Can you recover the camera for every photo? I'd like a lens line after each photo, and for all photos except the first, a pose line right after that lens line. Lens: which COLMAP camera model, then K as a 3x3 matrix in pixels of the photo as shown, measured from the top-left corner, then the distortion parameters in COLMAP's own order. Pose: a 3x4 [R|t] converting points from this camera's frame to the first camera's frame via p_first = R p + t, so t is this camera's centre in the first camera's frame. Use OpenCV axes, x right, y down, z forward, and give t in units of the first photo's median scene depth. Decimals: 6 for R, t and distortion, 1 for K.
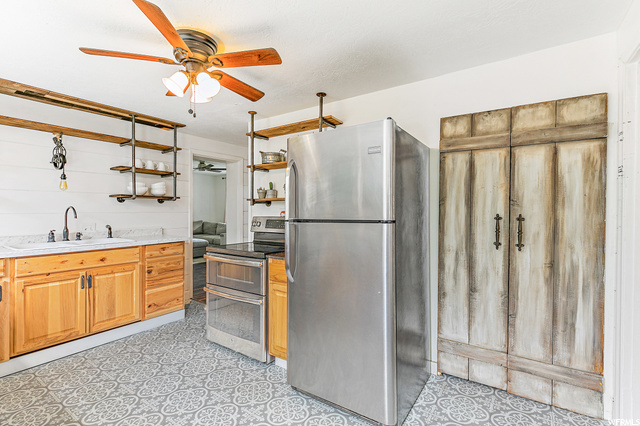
lens RADIAL K [[292.9, 0, 320.5], [0, 292.9, 212.3], [0, 0, 1]] dist [0.001620, 0.000333]
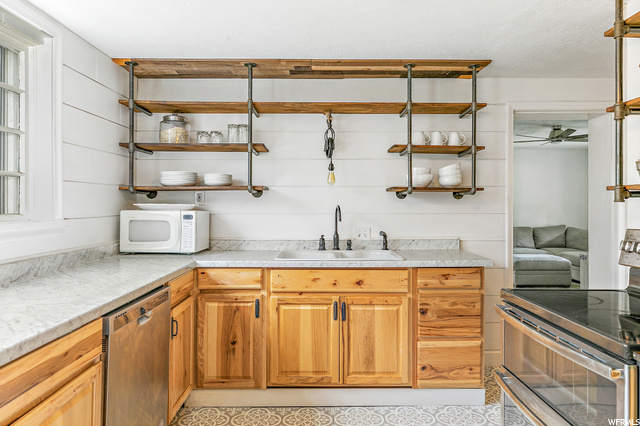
lens RADIAL K [[403.6, 0, 332.2], [0, 403.6, 201.4], [0, 0, 1]] dist [-0.001583, 0.005313]
pose [[0.580185, -0.007556, -0.814450, -0.005745], [-0.007780, 0.999860, -0.014819, -0.013527], [0.814448, 0.014934, 0.580045, 0.354417]]
